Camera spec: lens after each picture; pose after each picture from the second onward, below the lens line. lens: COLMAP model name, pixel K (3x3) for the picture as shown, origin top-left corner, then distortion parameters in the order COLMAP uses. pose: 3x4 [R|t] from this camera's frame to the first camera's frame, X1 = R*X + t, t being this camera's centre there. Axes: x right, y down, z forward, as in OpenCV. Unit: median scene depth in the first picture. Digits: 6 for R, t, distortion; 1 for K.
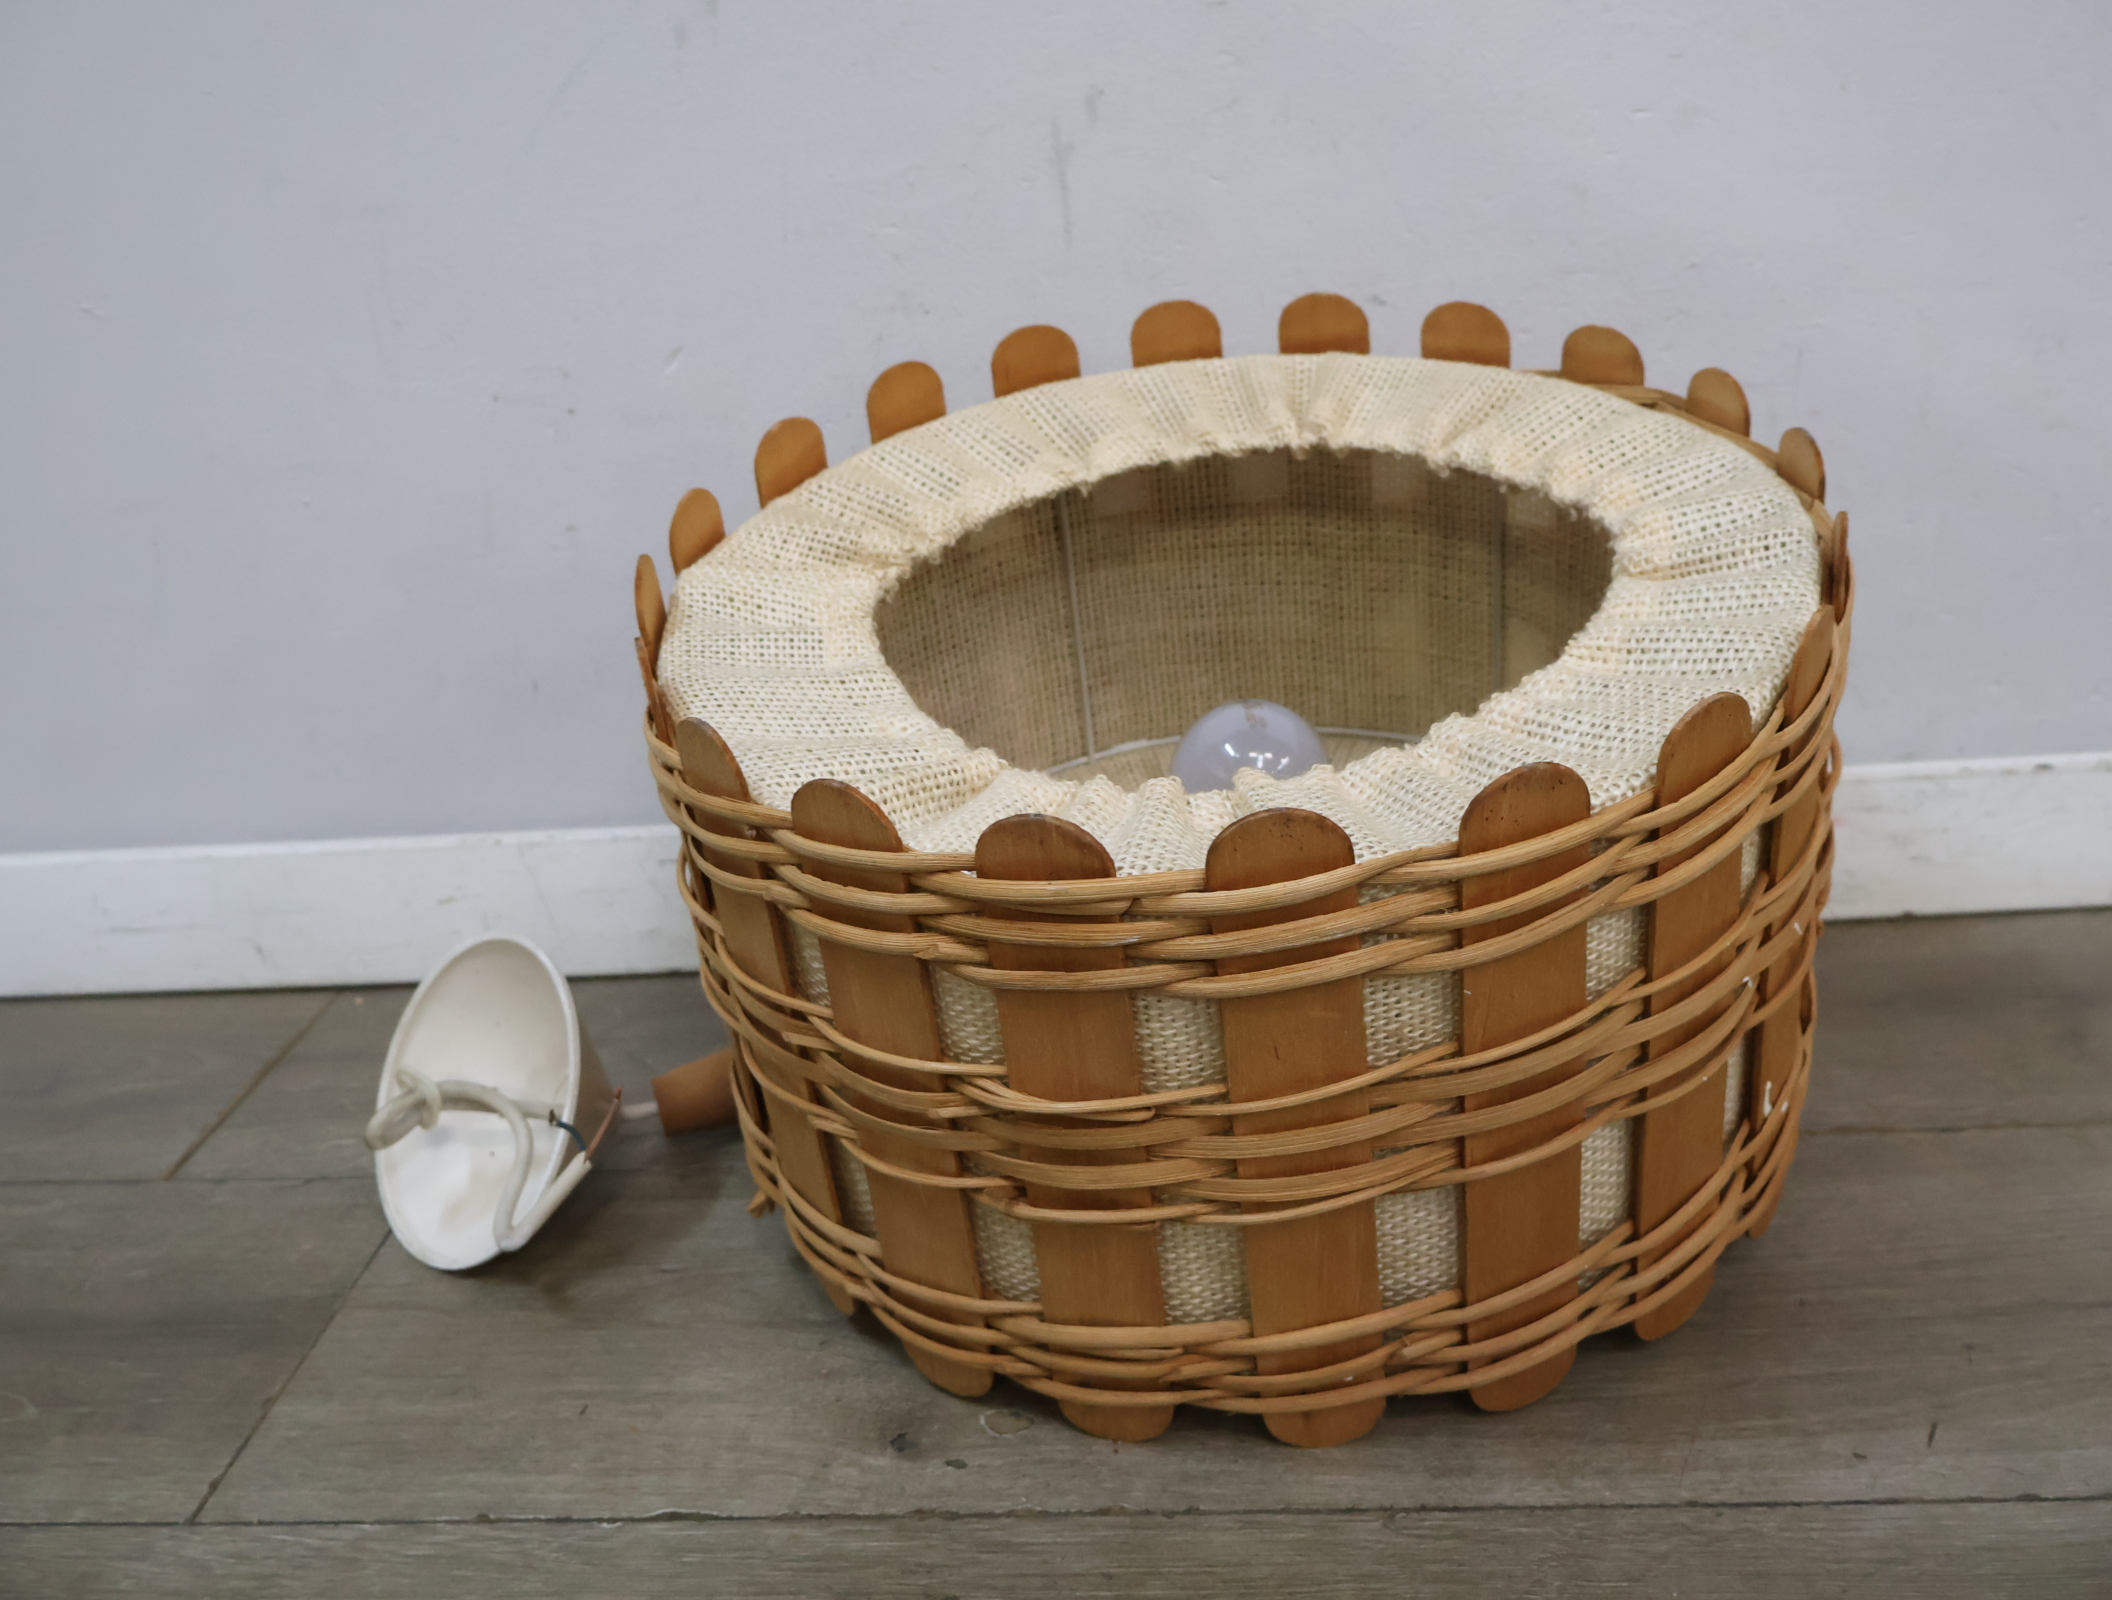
lens RADIAL K [[2010.7, 0, 1056.3], [0, 2010.7, 808.7], [0, 0, 1]] dist [0.001955, -0.008828]
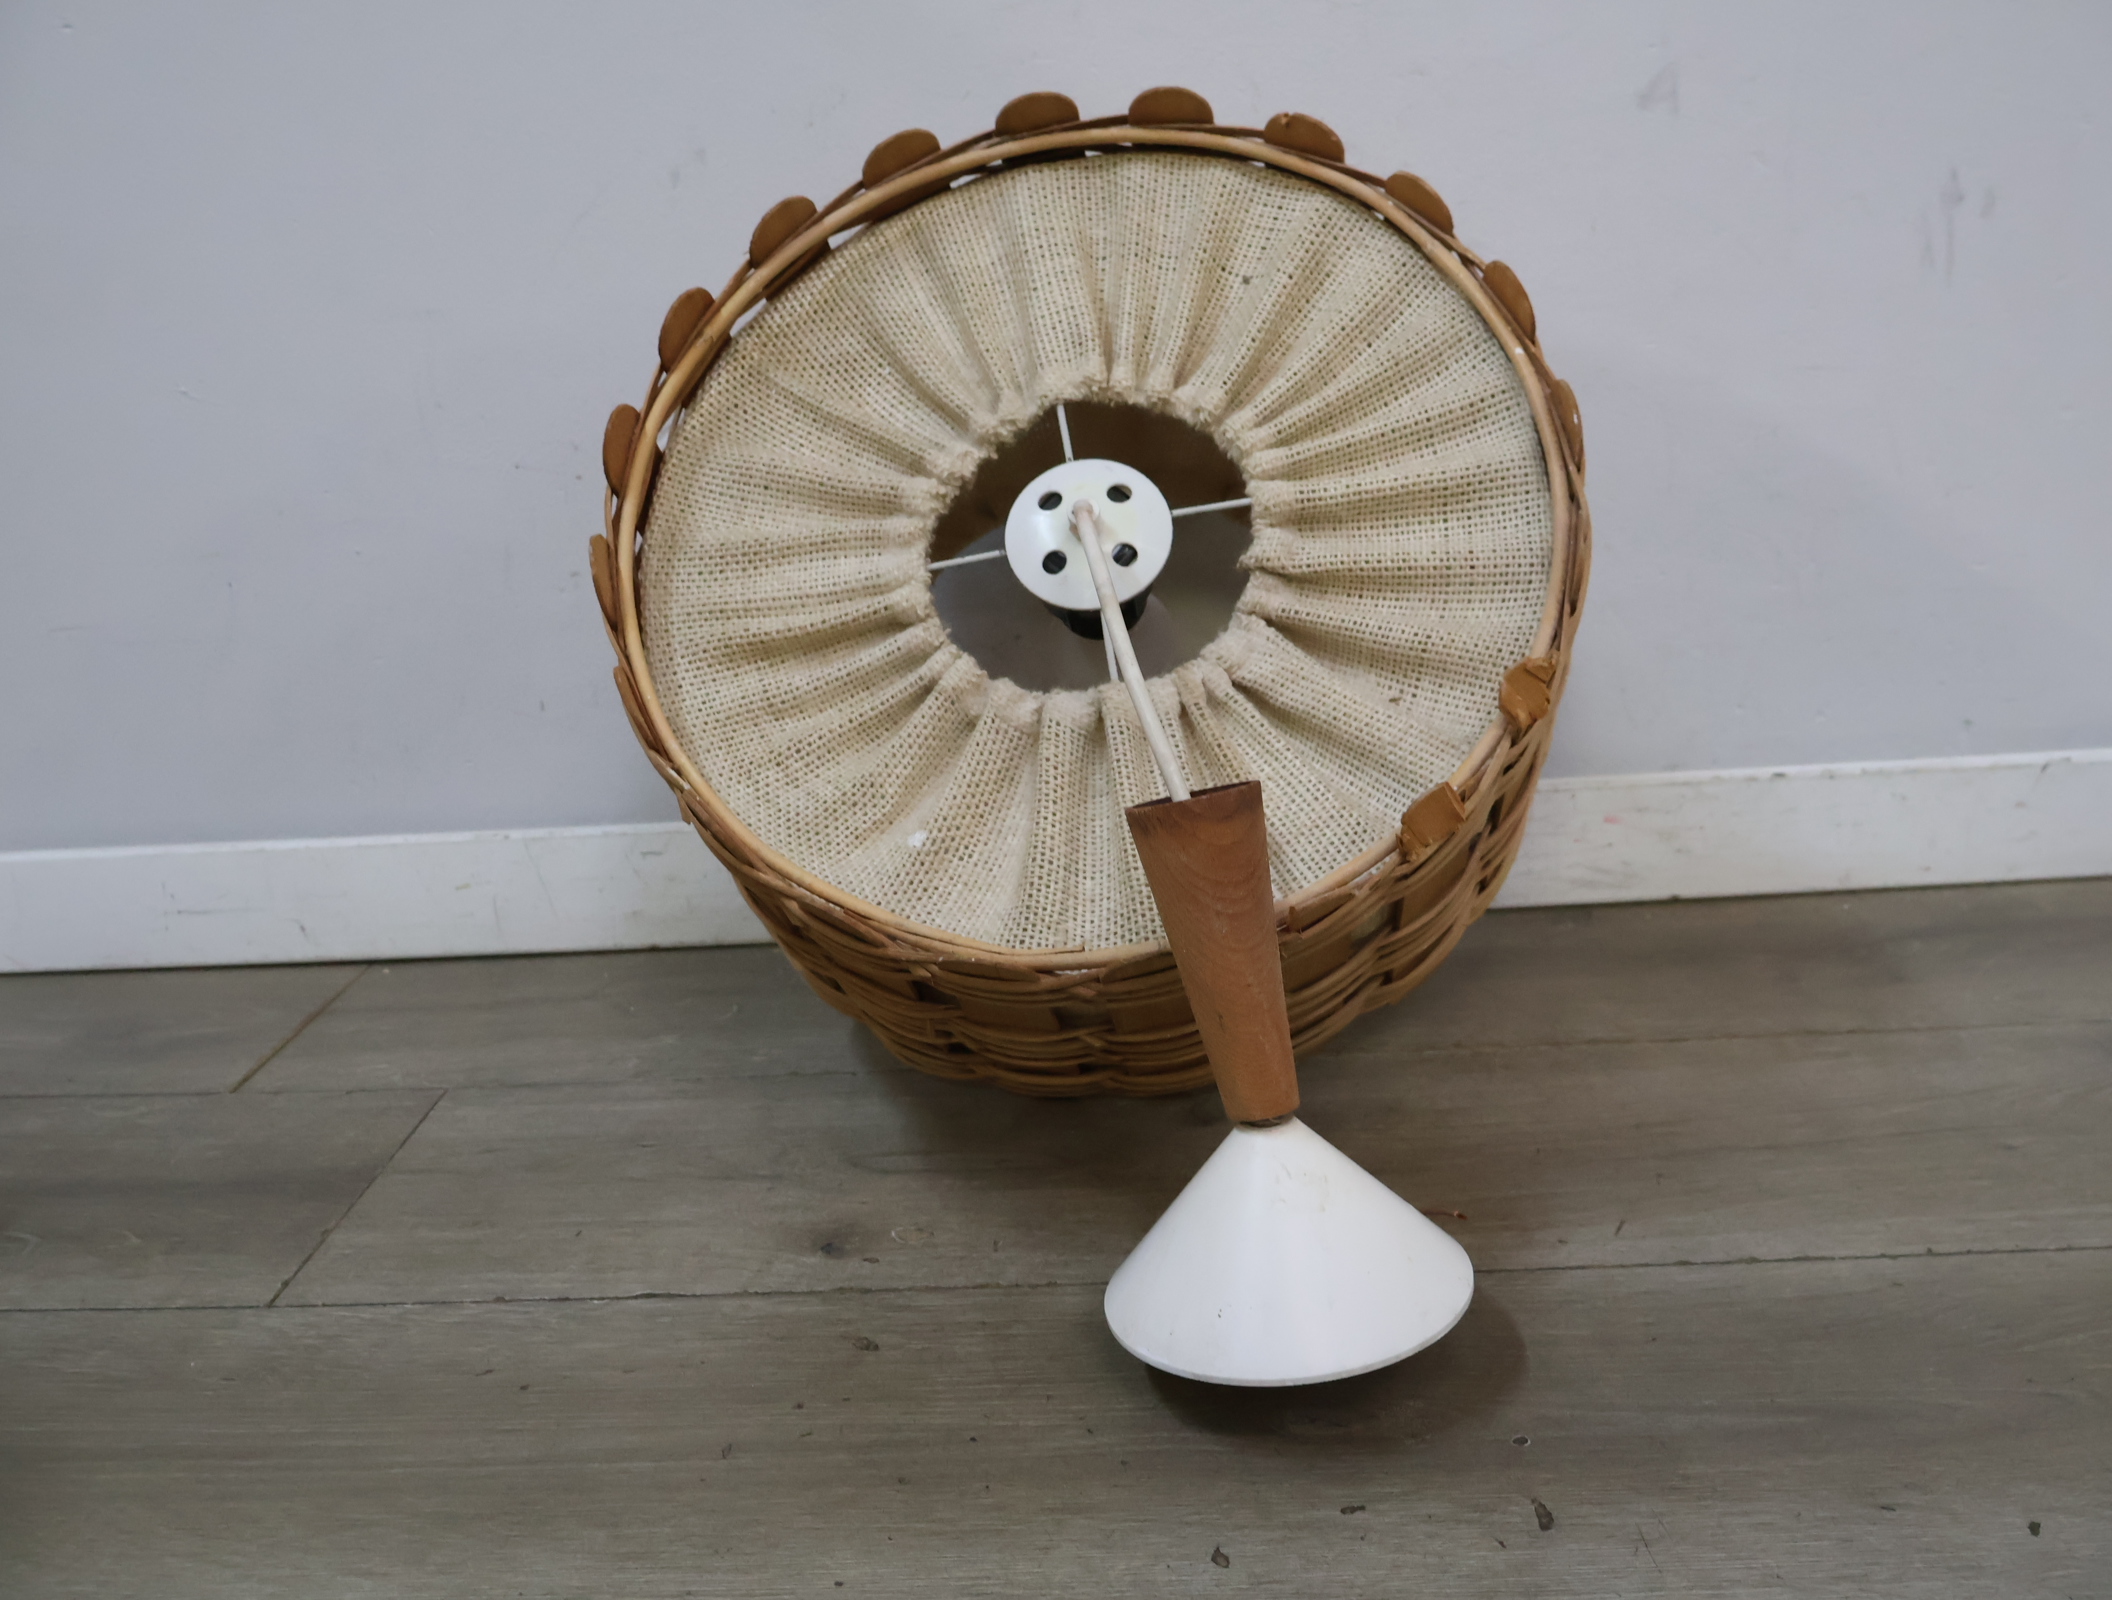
lens RADIAL K [[2010.7, 0, 1056.3], [0, 2010.7, 808.7], [0, 0, 1]] dist [0.001955, -0.008828]
pose [[0.999885, 0.006143, 0.013839, 0.049932], [-0.005094, 0.997204, -0.074550, 0.136889], [-0.014258, 0.074471, 0.997121, -0.308789]]
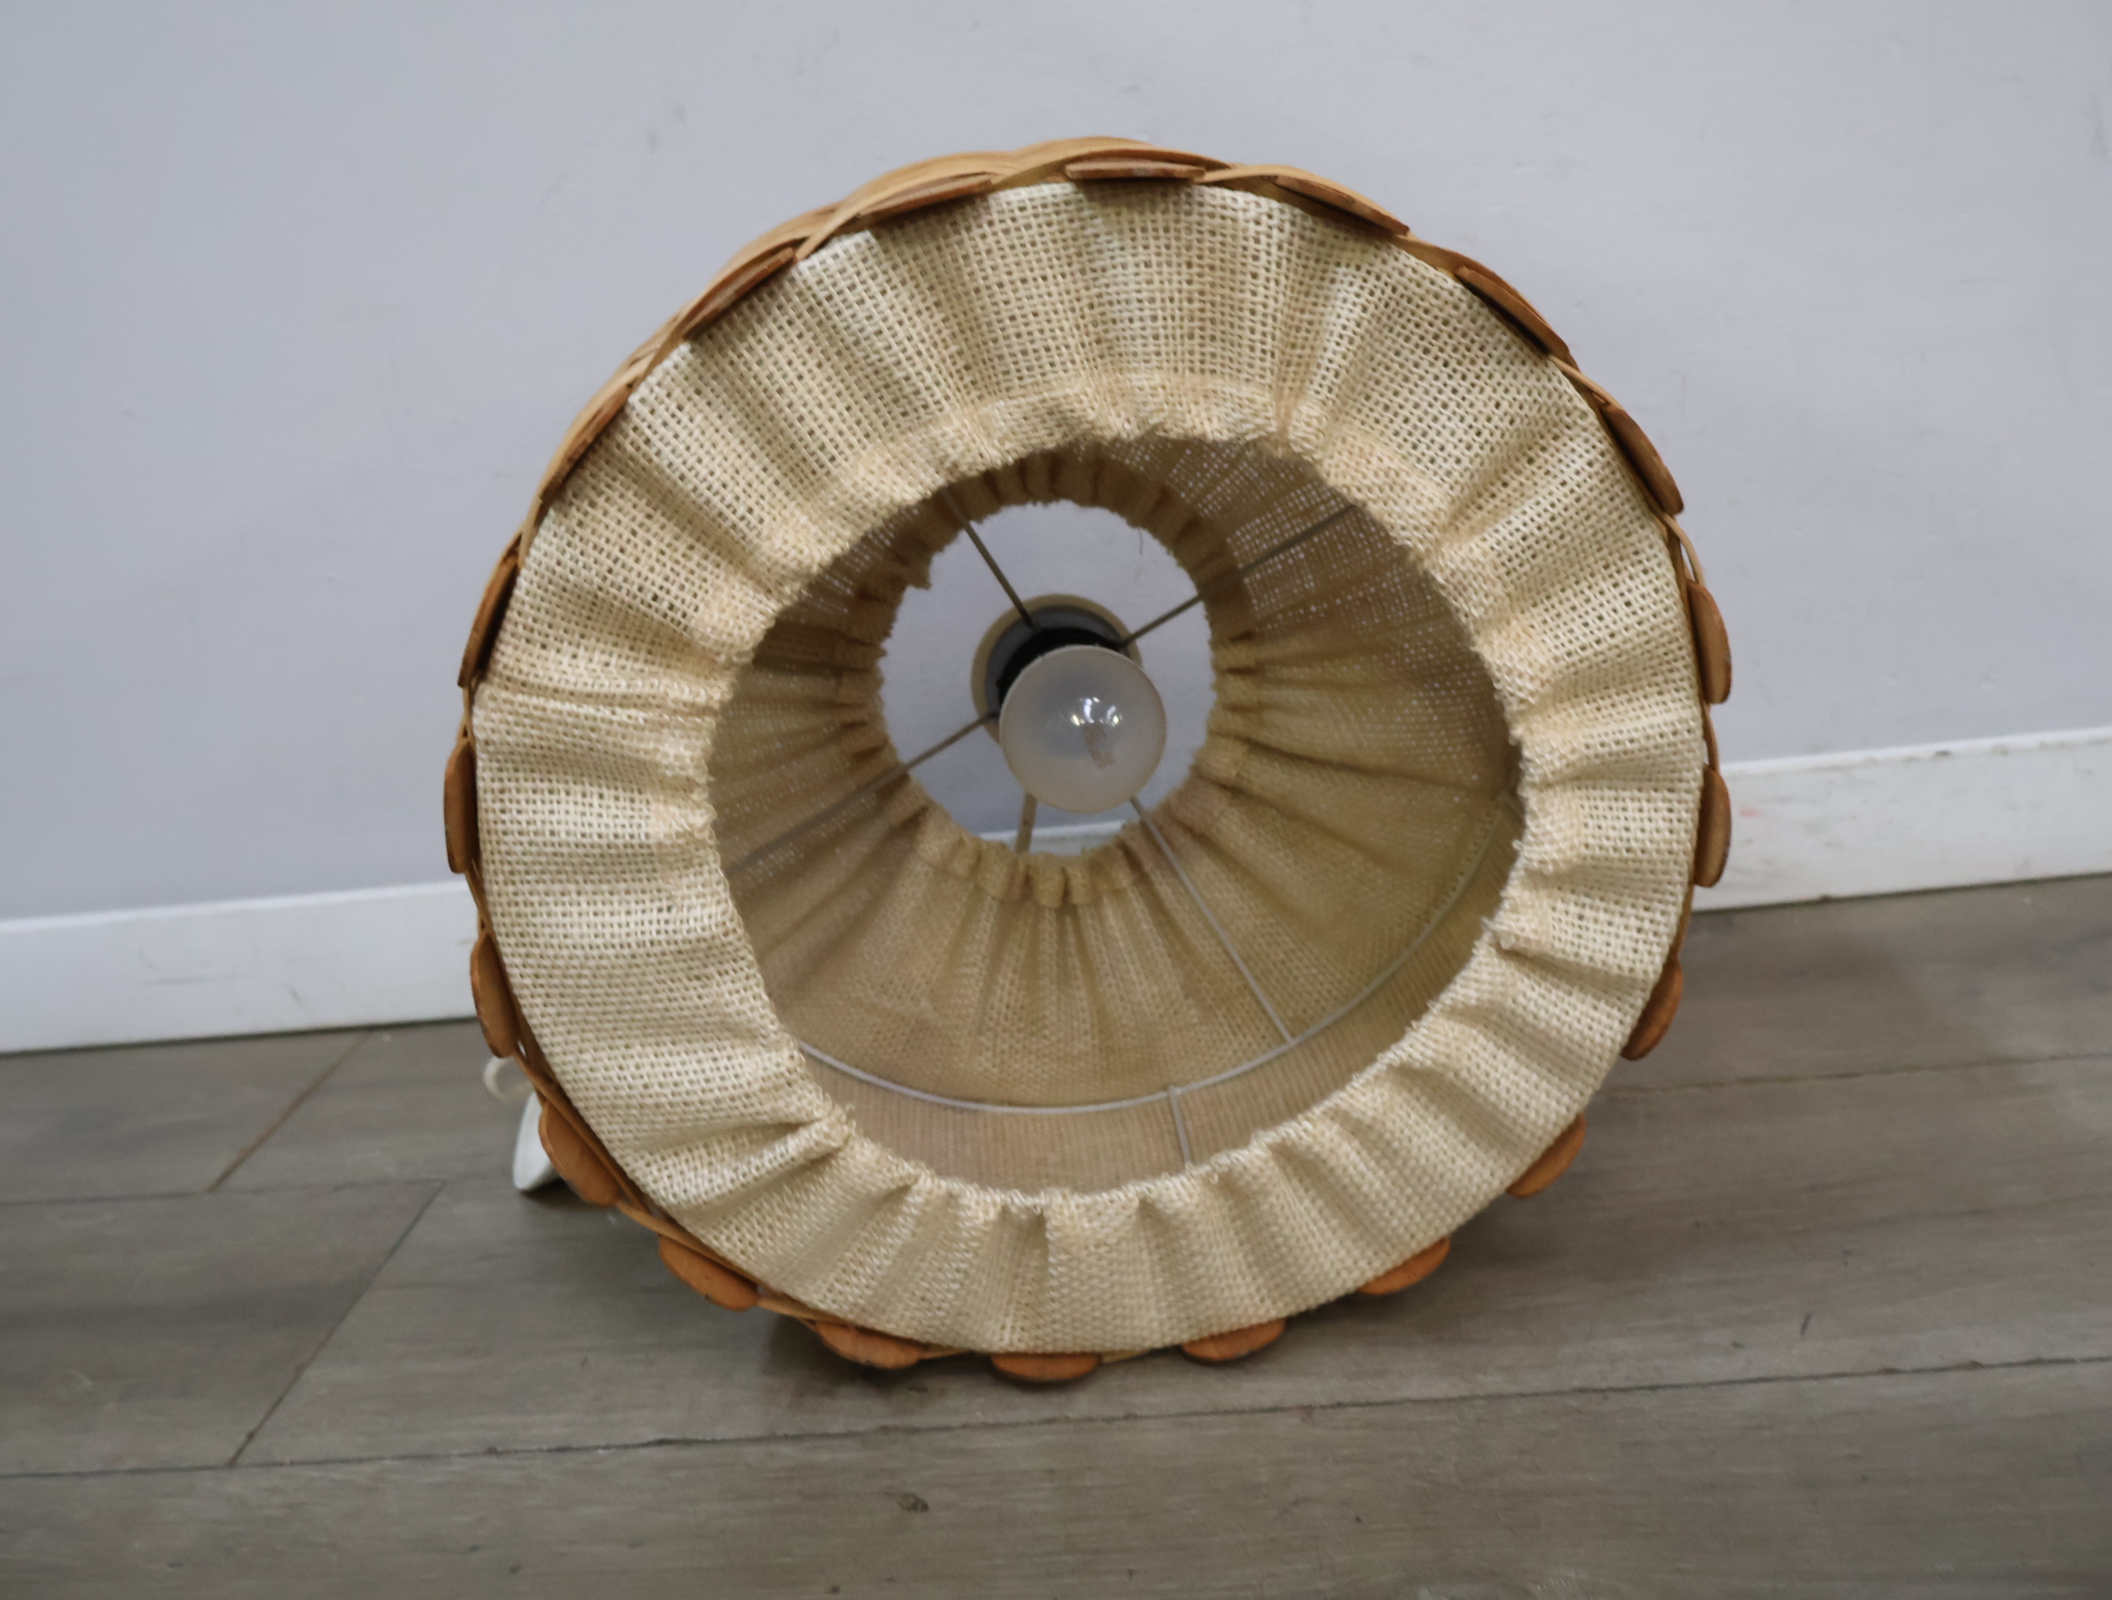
lens RADIAL K [[2026.1, 0, 1051.2], [0, 2026.1, 802.9], [0, 0, 1]] dist [-0.000030, 0.000696]
pose [[0.998897, -0.039578, -0.025263, 0.064453], [0.037982, 0.997426, -0.060812, 0.078618], [0.027605, 0.059786, 0.997829, -0.123410]]
